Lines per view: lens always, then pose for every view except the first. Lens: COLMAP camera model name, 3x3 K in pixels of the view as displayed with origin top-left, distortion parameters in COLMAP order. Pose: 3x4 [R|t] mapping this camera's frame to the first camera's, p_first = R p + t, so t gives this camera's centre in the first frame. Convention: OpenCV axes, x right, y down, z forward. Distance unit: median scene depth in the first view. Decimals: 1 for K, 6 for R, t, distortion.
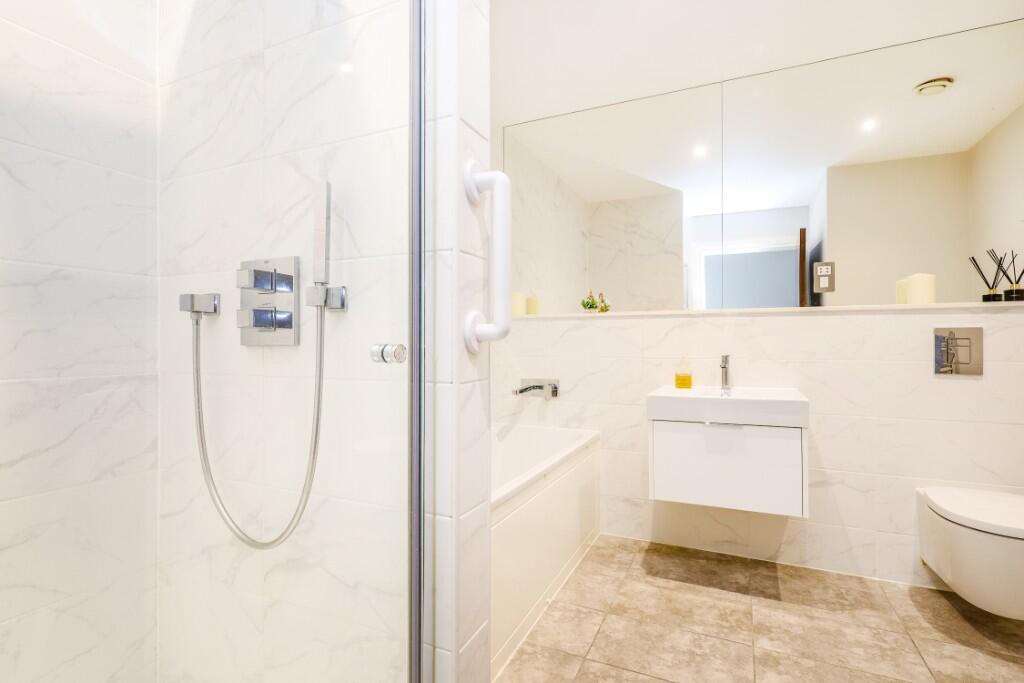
lens RADIAL K [[478.0, 0, 498.8], [0, 478.0, 344.3], [0, 0, 1]] dist [0.000641, -0.000459]
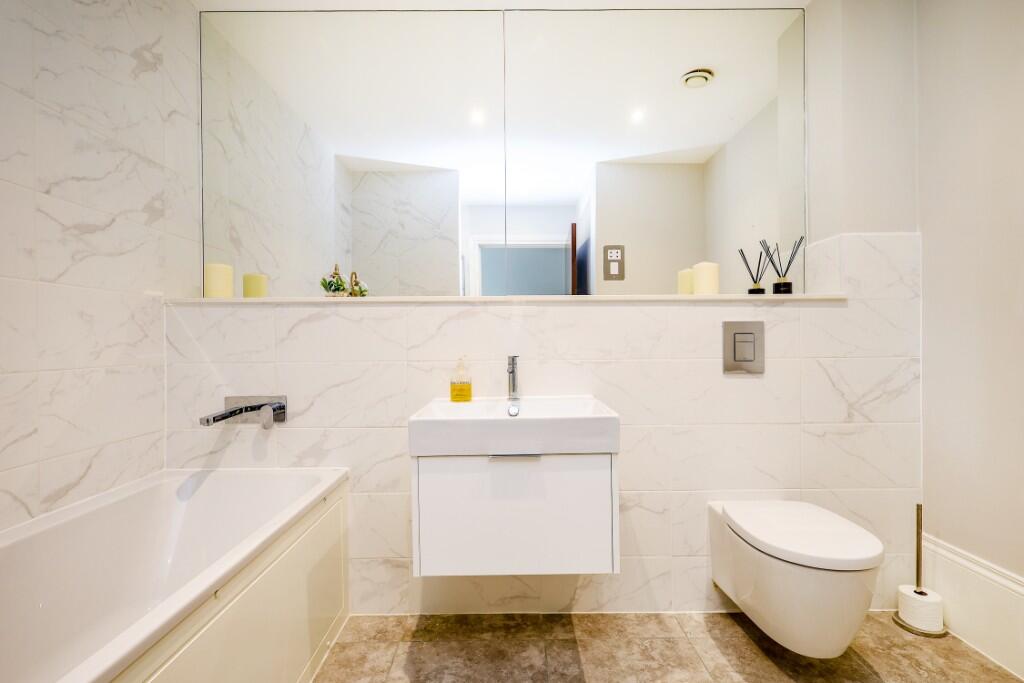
lens RADIAL K [[478.0, 0, 511.3], [0, 478.0, 342.9], [0, 0, 1]] dist [0.000641, -0.000459]
pose [[0.889499, -0.007166, 0.456882, 0.126724], [0.006592, 0.999974, 0.002849, 0.000453], [-0.456890, 0.000477, 0.889523, 0.329059]]
